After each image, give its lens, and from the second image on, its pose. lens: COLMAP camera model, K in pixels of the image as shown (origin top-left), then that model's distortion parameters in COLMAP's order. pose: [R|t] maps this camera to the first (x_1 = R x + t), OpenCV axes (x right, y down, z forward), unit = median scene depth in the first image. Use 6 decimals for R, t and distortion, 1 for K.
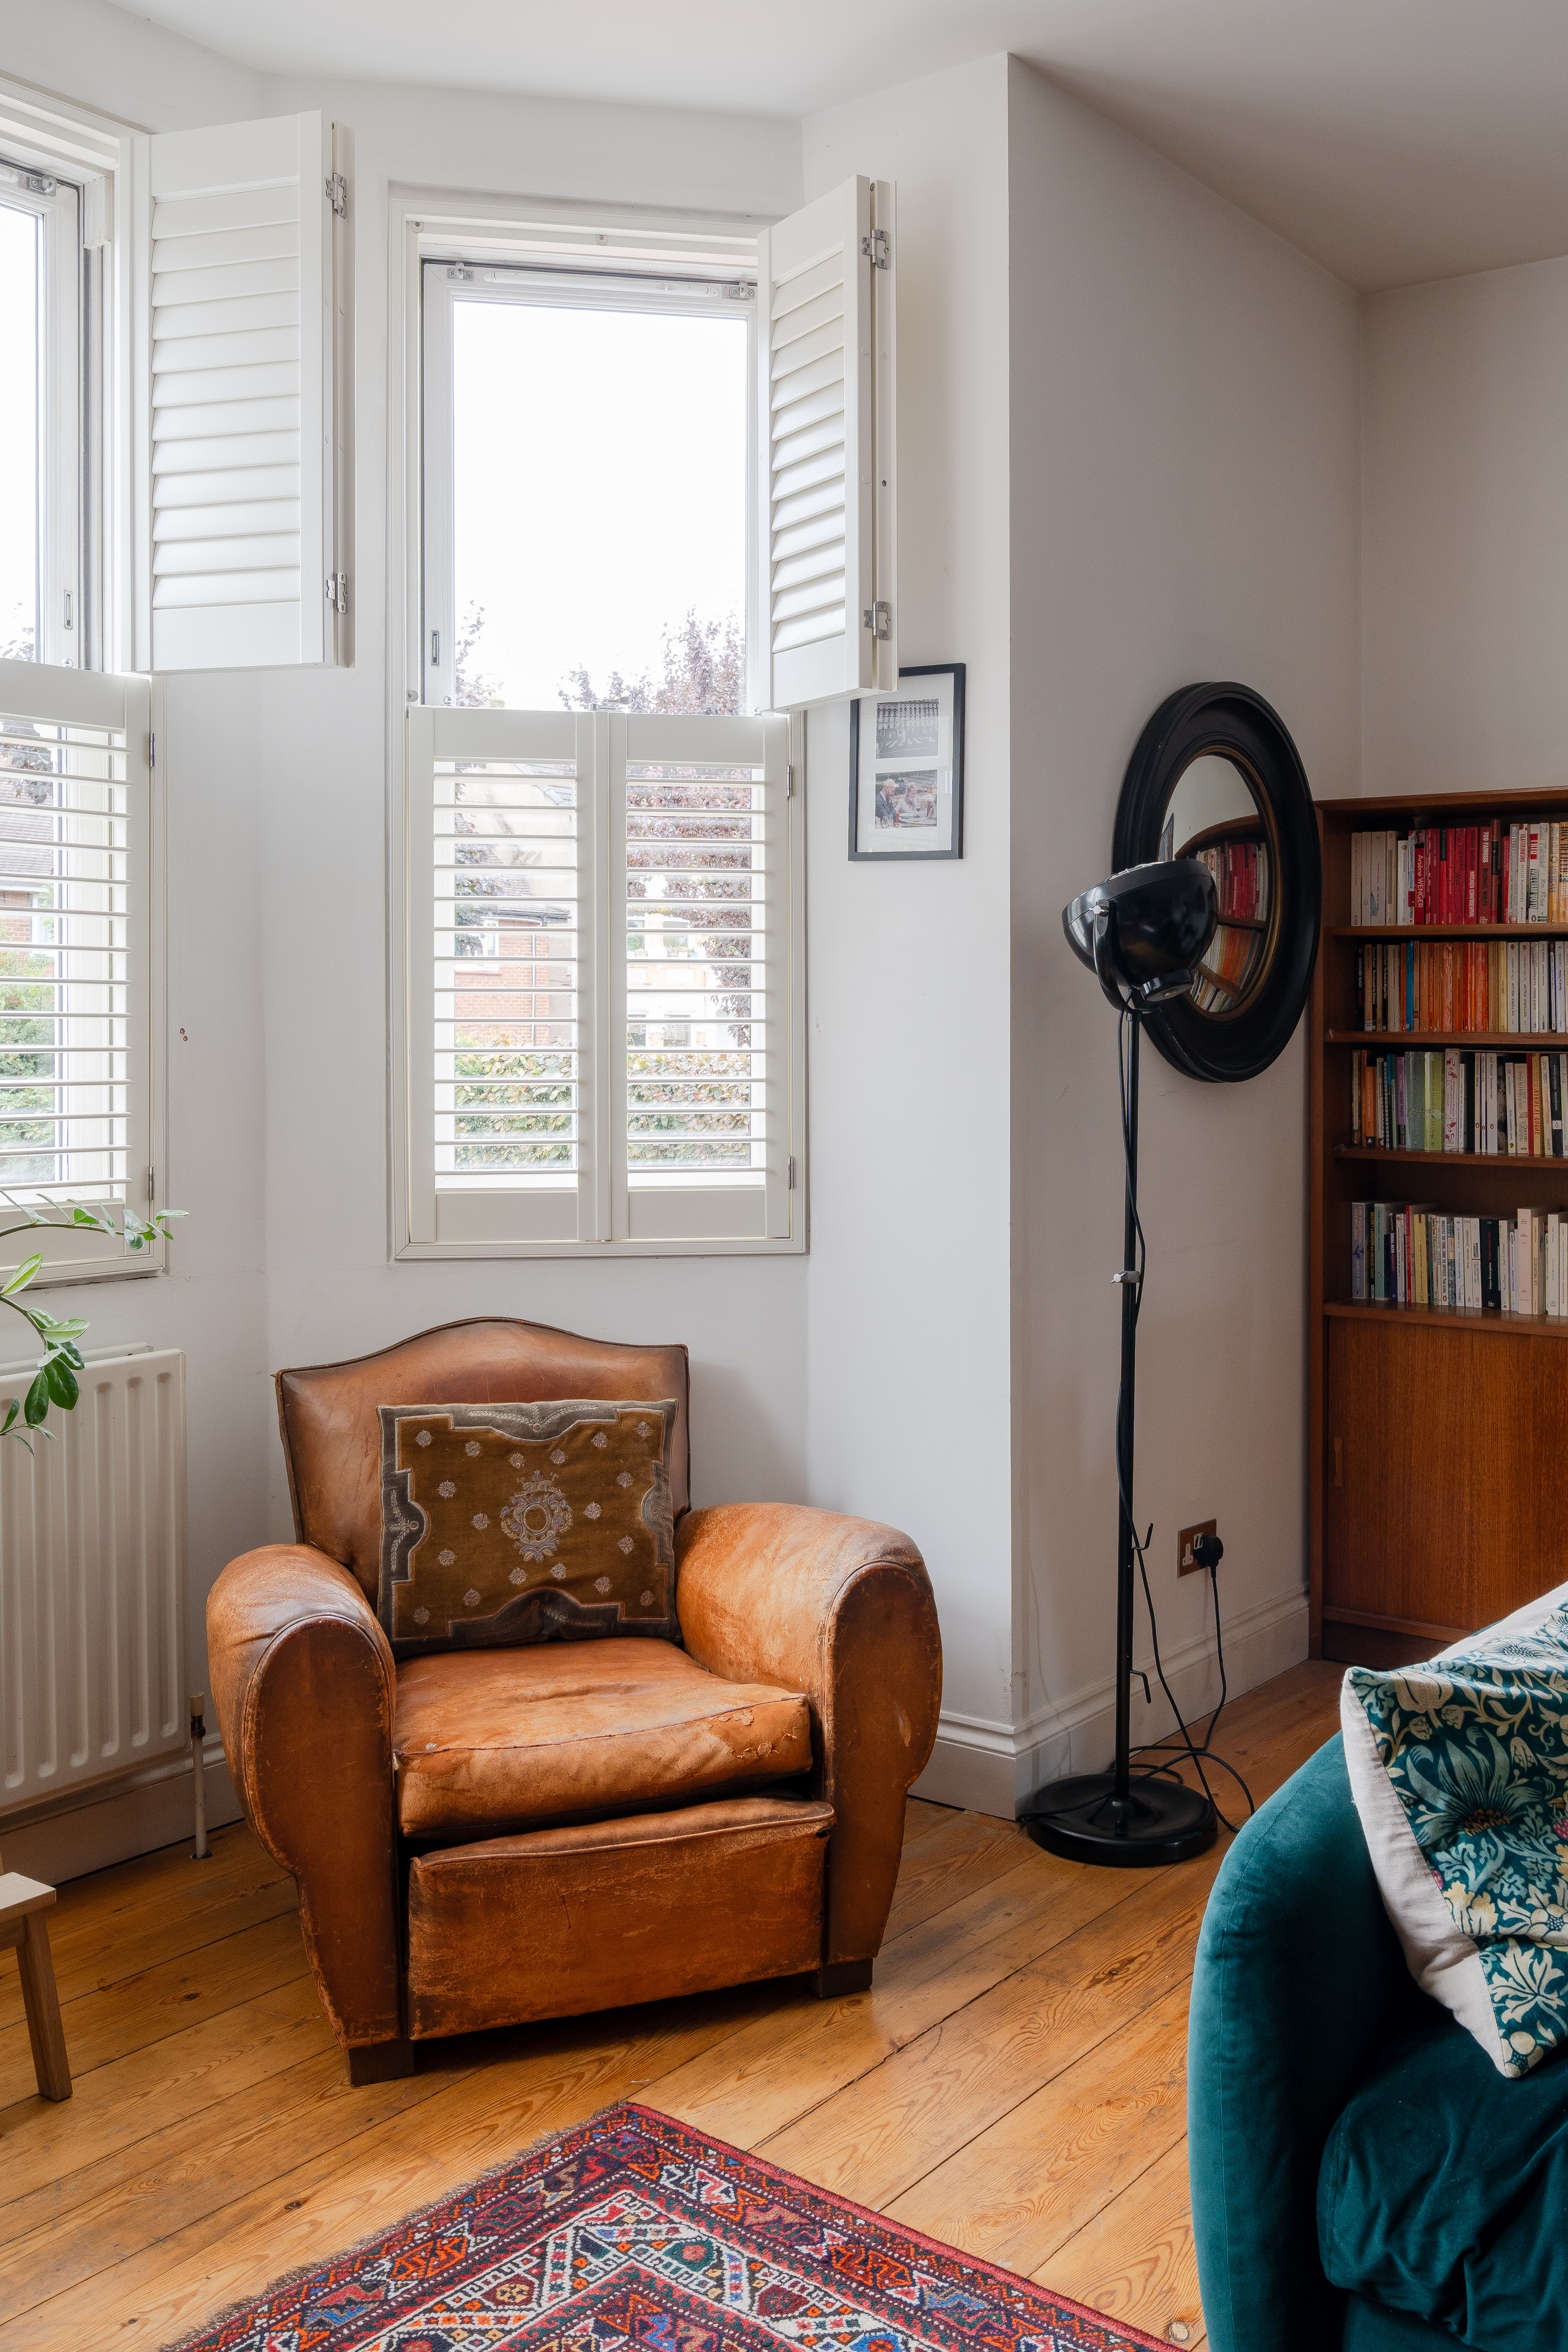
lens RADIAL K [[2040.7, 0, 781.7], [0, 2040.7, 907.5], [0, 0, 1]] dist [-0.008404, 0.003315]
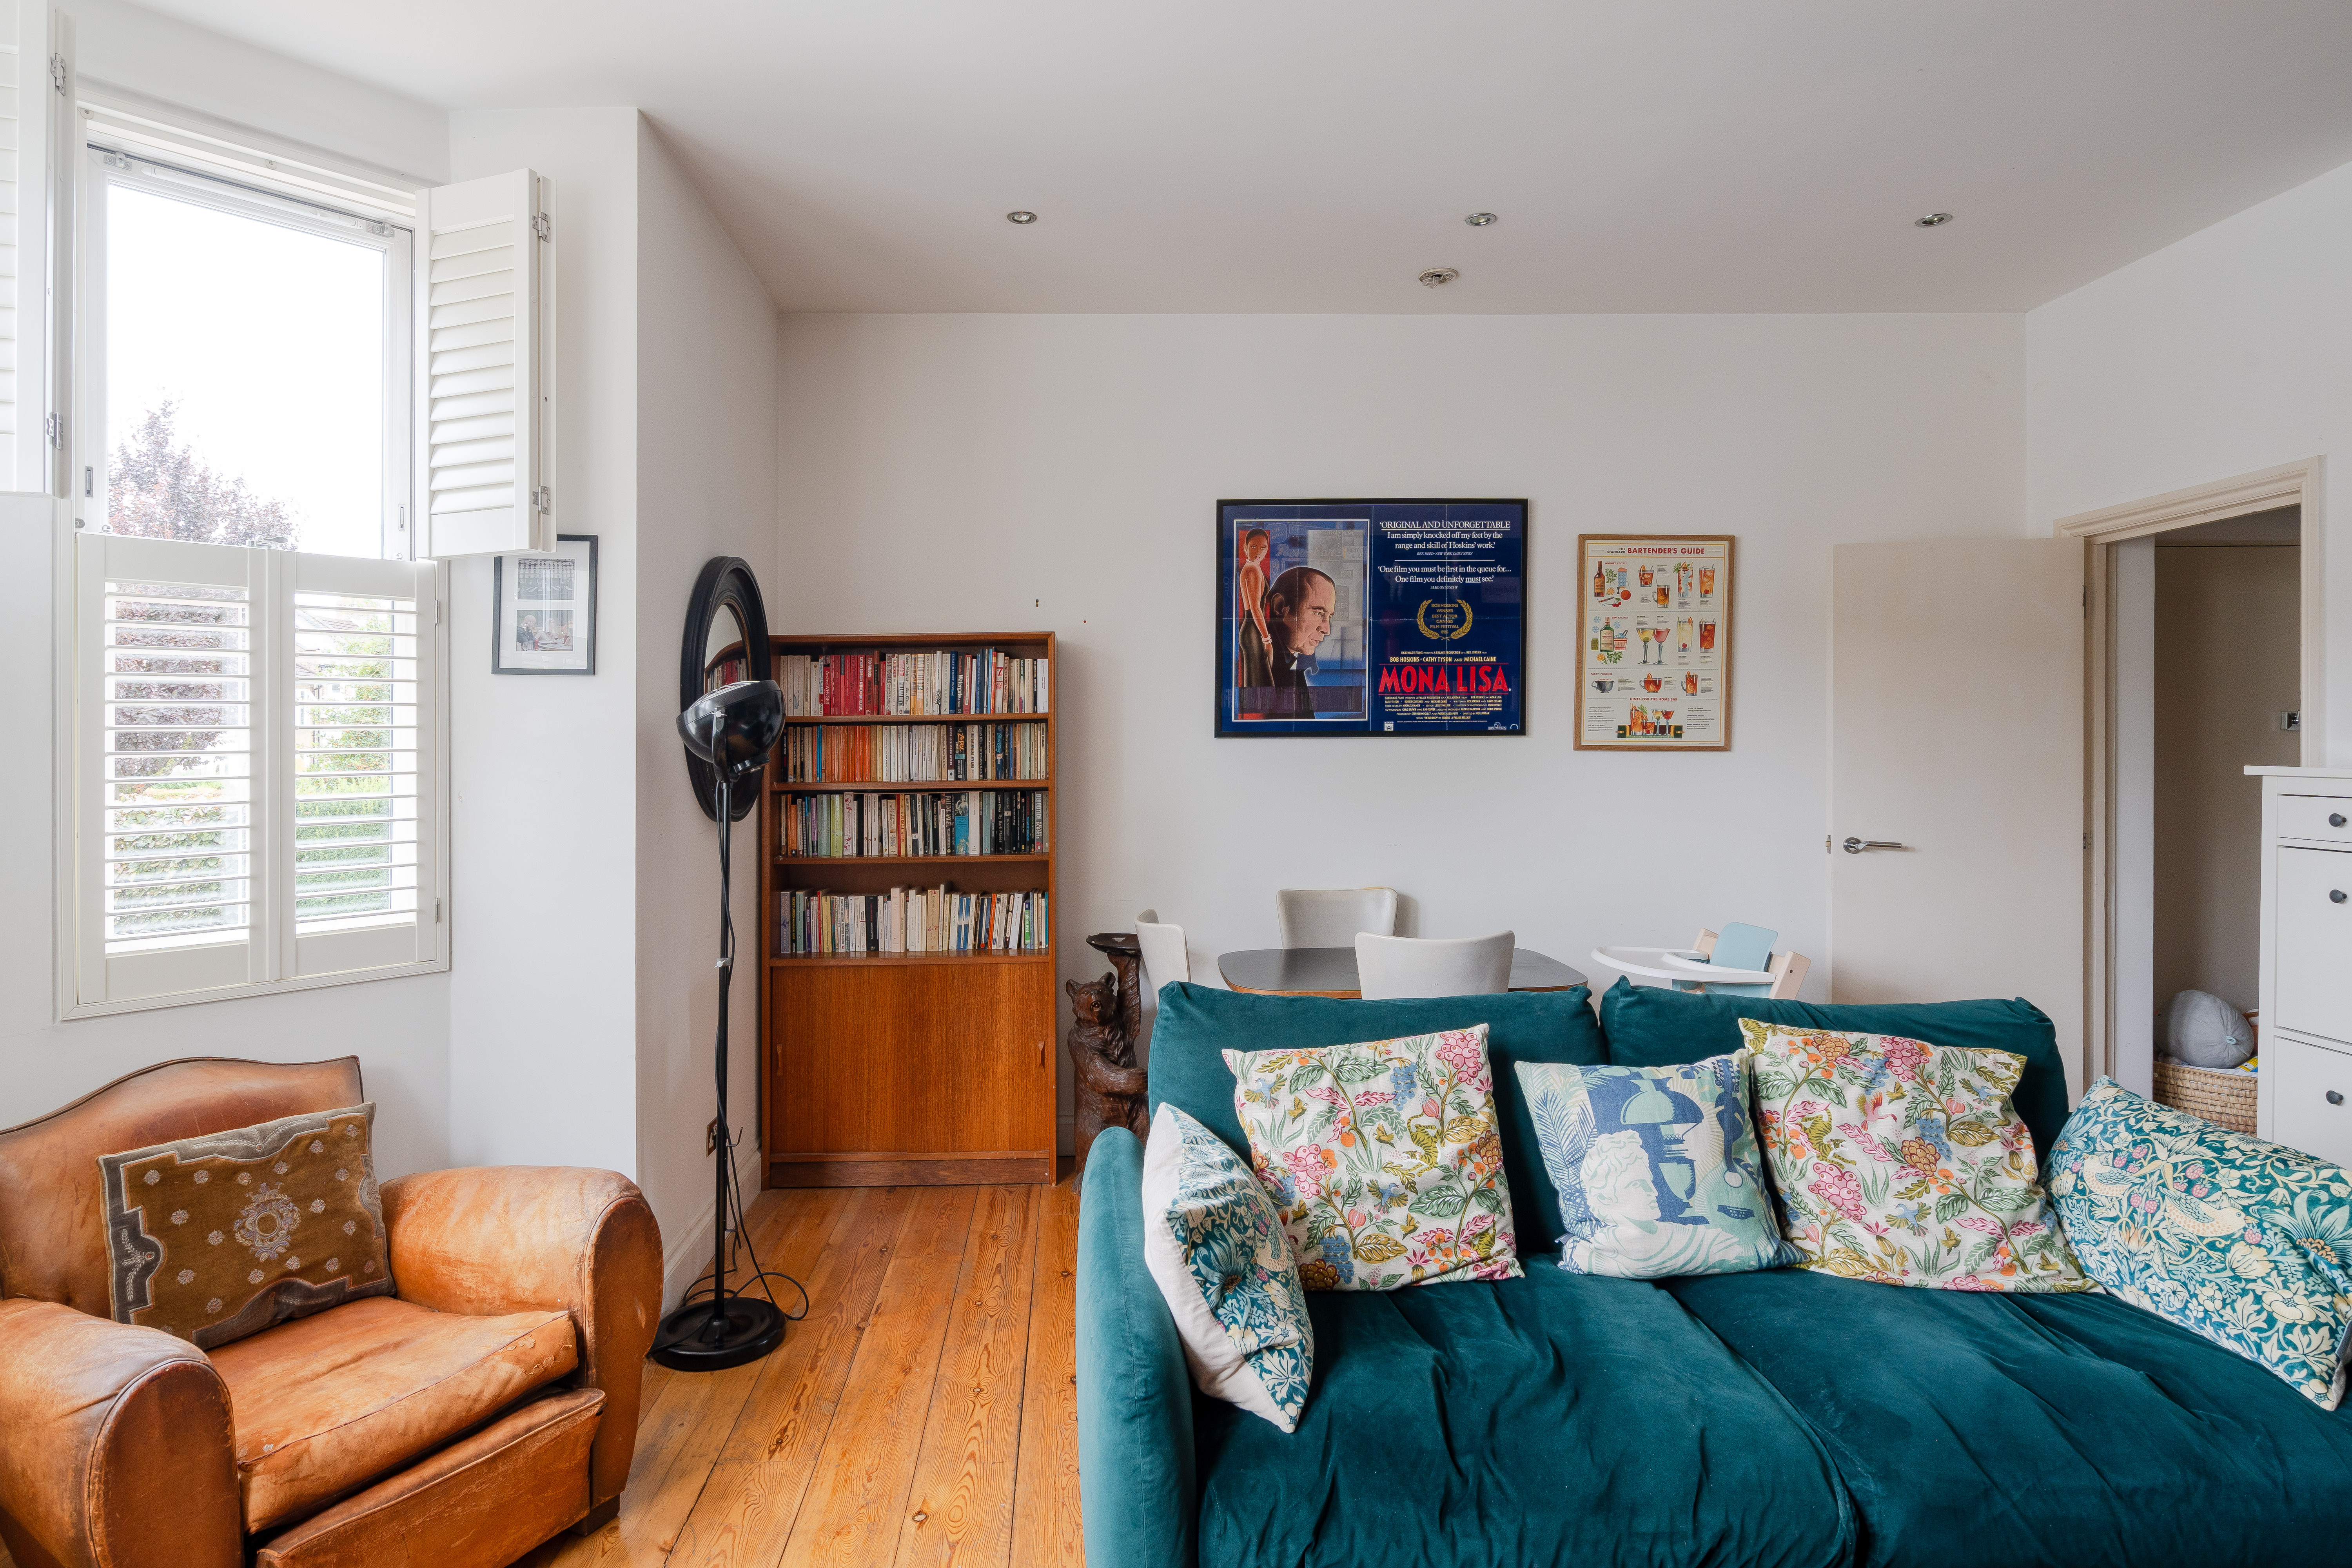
lens RADIAL K [[1289.7, 0, 1009.0], [0, 1289.7, 675.1], [0, 0, 1]] dist [-0.007129, 0.002351]
pose [[0.801534, 0.011261, 0.597843, -0.224525], [-0.009300, 0.999936, -0.006365, -0.022321], [-0.597877, -0.000458, 0.801588, 0.131463]]
